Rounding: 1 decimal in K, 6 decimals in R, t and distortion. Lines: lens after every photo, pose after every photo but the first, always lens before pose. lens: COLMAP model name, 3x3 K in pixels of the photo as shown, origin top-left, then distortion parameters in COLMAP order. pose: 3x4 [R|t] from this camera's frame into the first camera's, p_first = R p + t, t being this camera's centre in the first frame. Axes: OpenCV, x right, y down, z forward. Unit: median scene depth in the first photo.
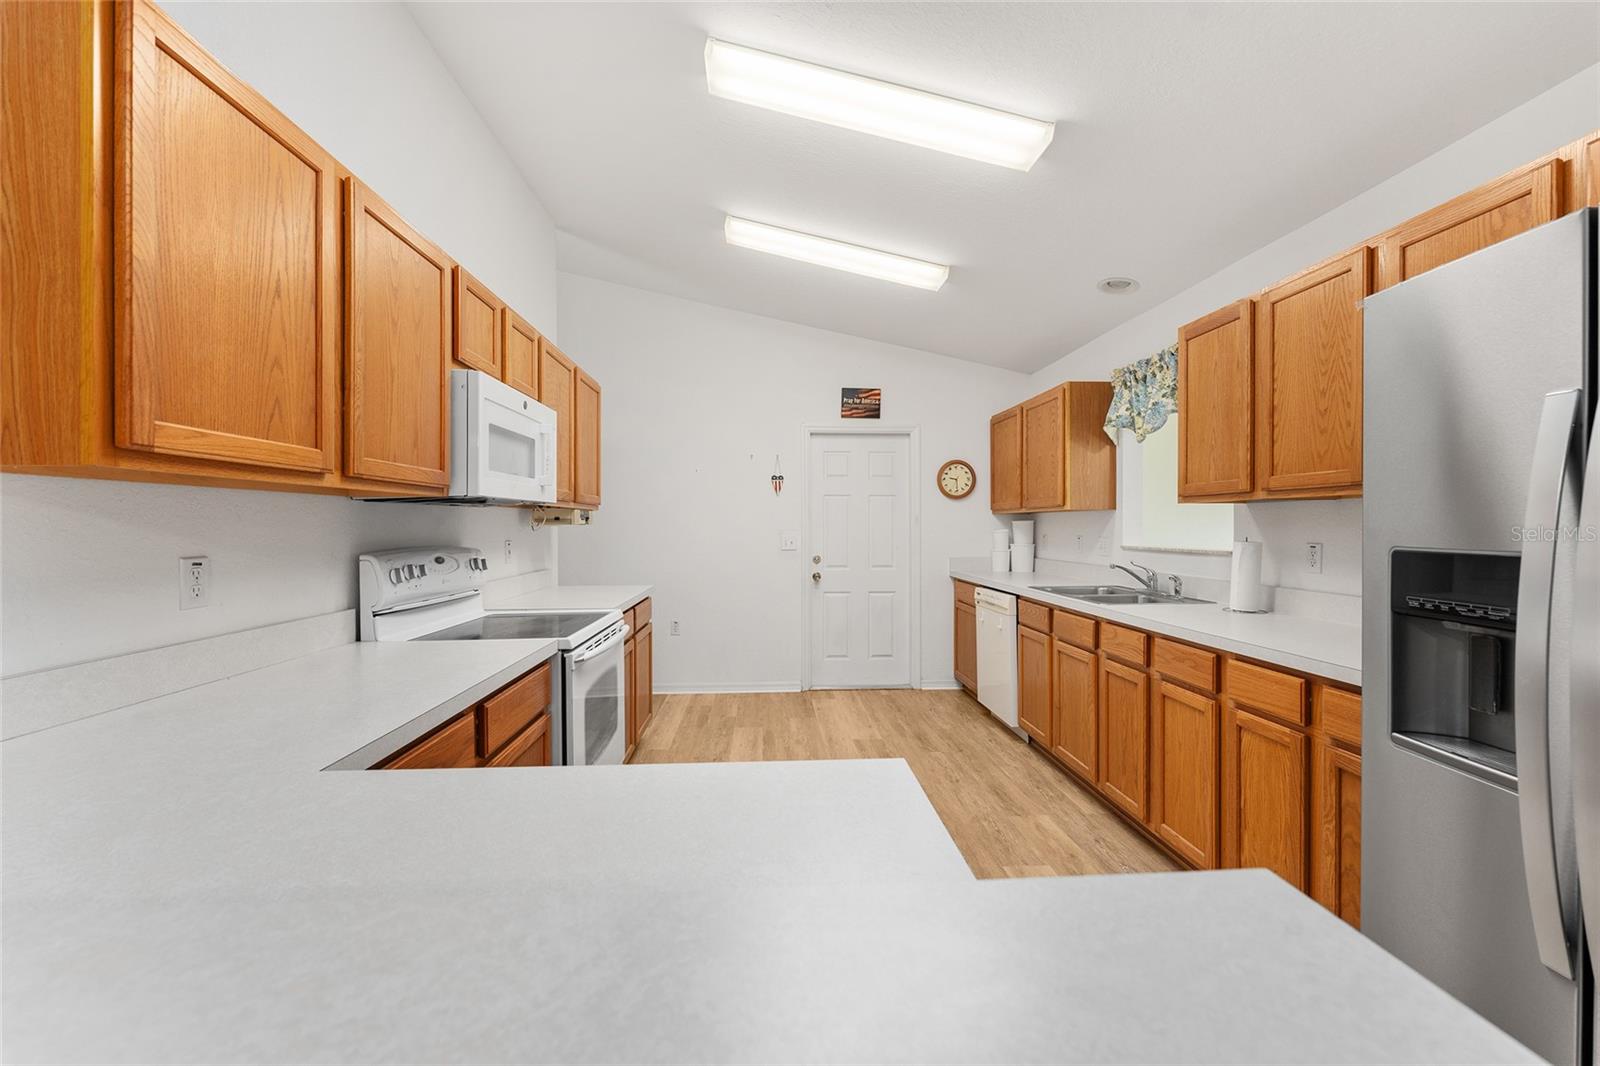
lens RADIAL K [[647.2, 0, 803.1], [0, 647.2, 531.3], [0, 0, 1]] dist [0.006771, -0.000275]
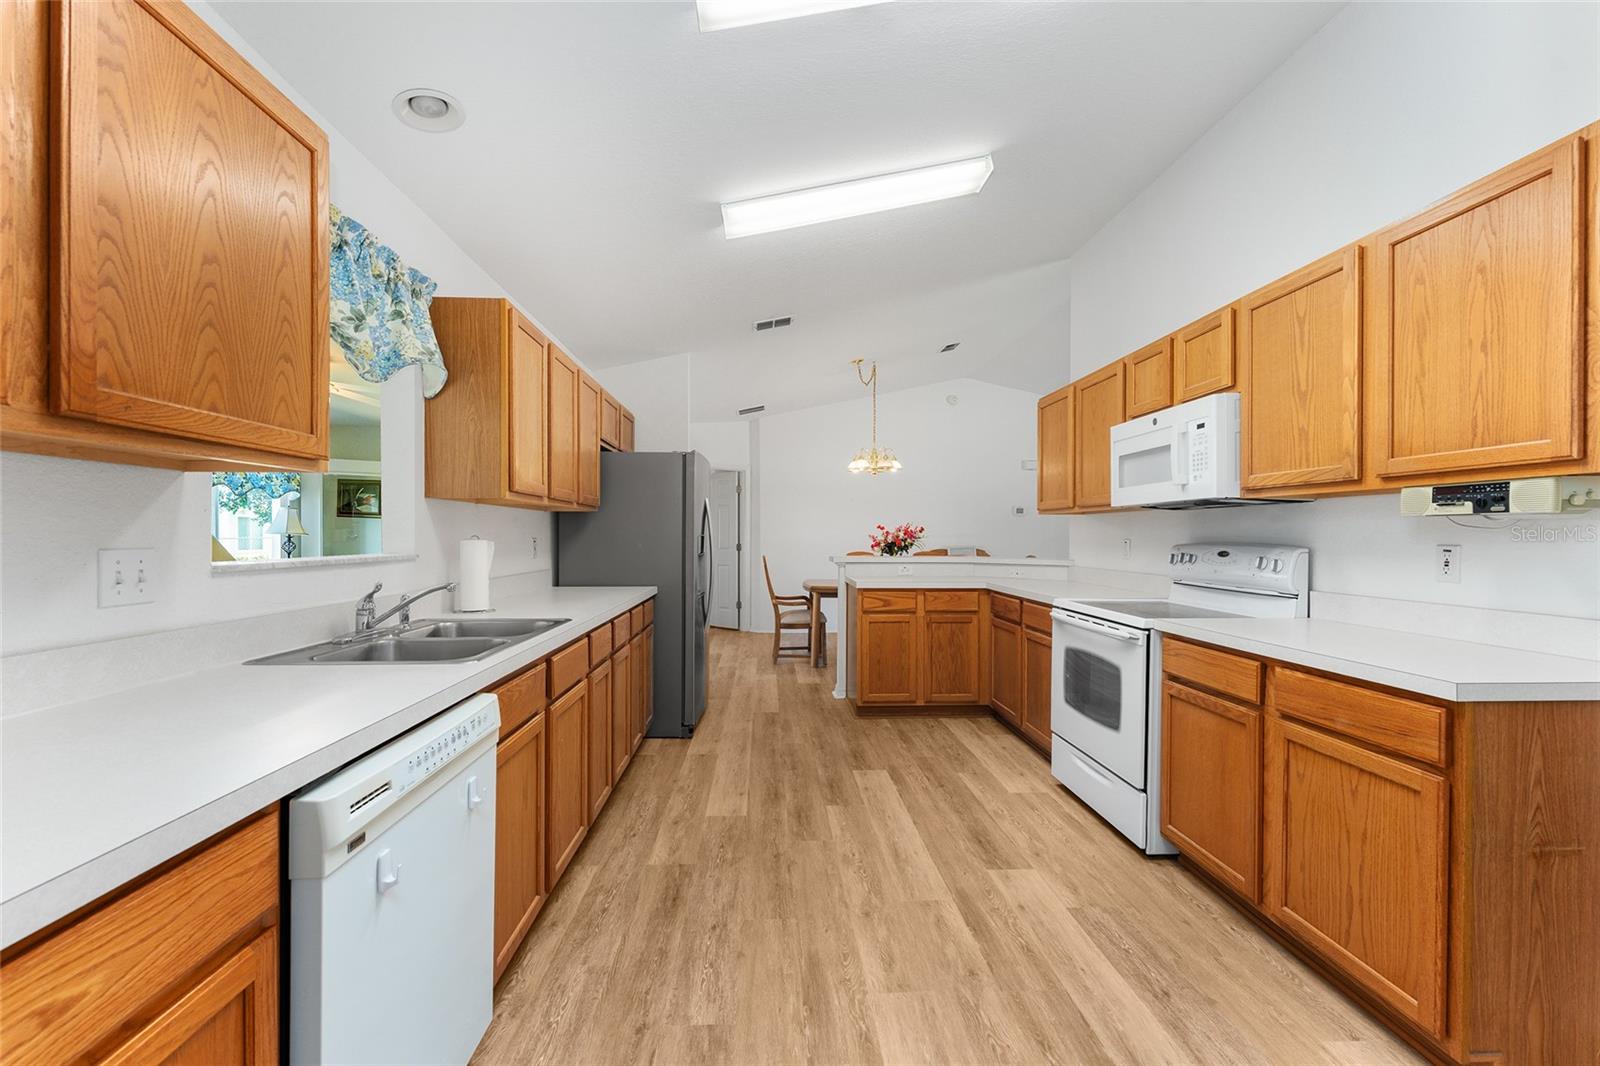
lens RADIAL K [[647.2, 0, 803.1], [0, 647.2, 531.3], [0, 0, 1]] dist [0.006771, -0.000275]
pose [[-0.999970, -0.005790, 0.005123, 0.135573], [-0.005776, 0.999980, 0.002763, -0.001578], [-0.005139, 0.002733, -0.999983, 1.461761]]
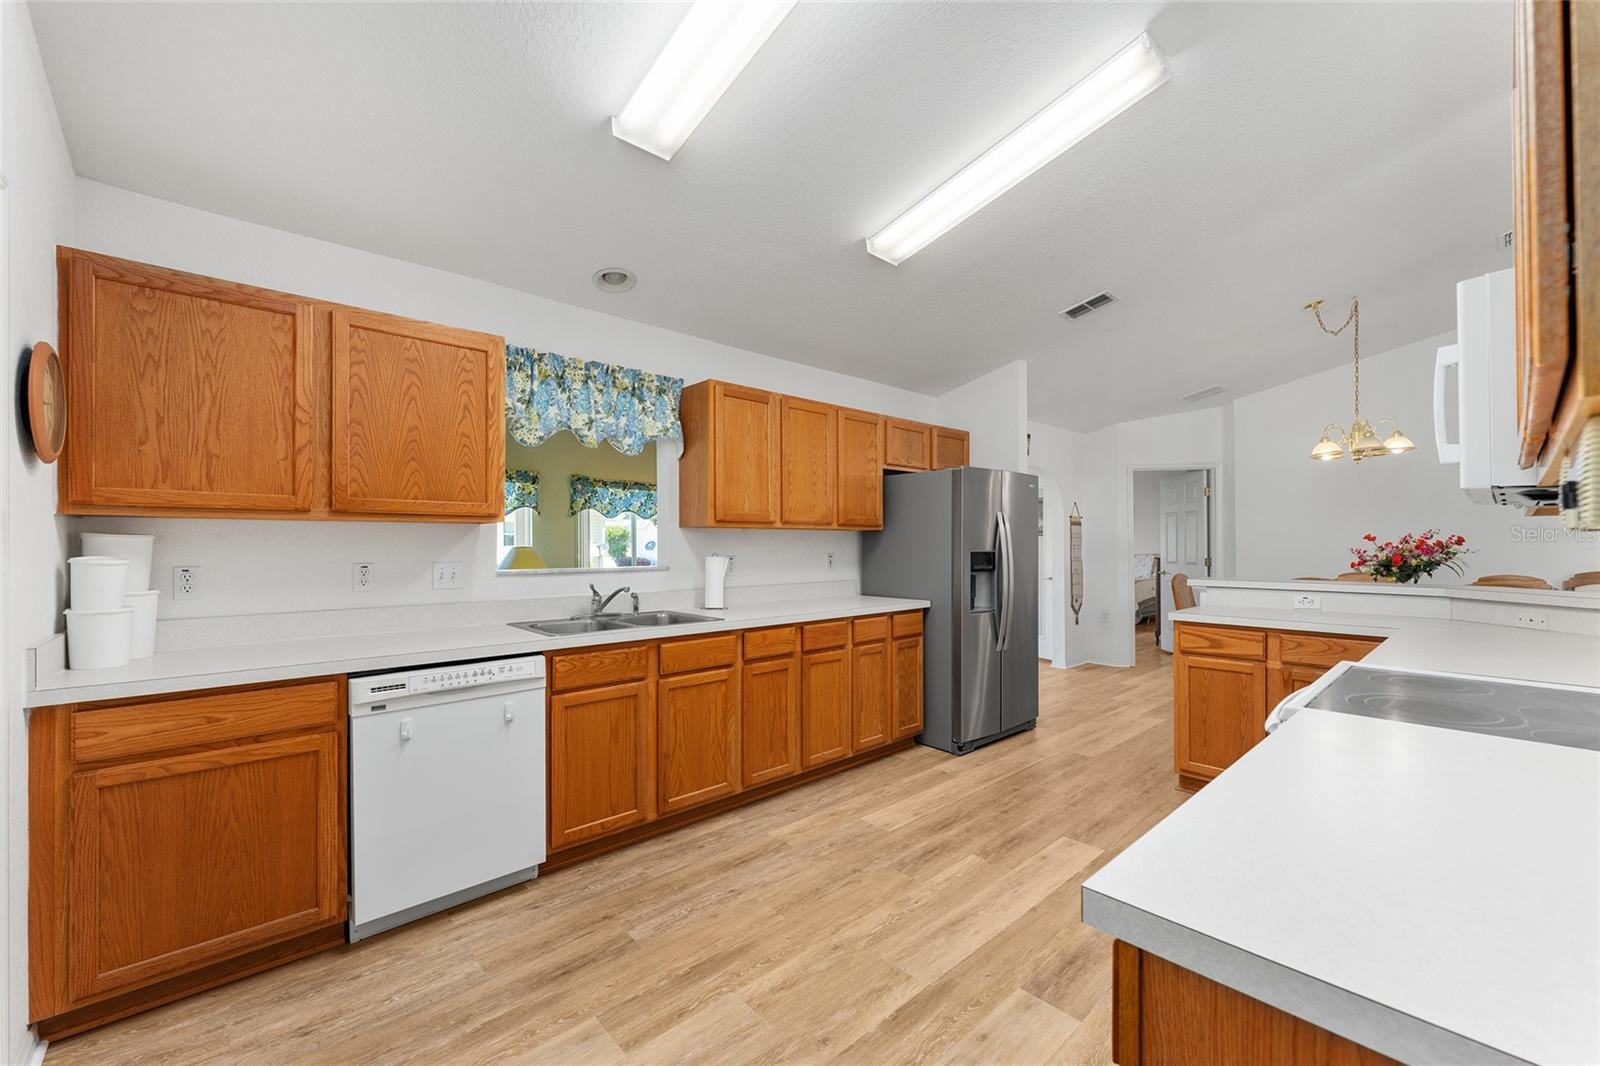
lens RADIAL K [[647.2, 0, 803.1], [0, 647.2, 531.3], [0, 0, 1]] dist [0.006771, -0.000275]
pose [[-0.629122, 0.012839, 0.777200, -0.351474], [0.006896, 0.999916, -0.010936, -0.014097], [-0.777276, -0.001520, -0.629158, 1.258250]]
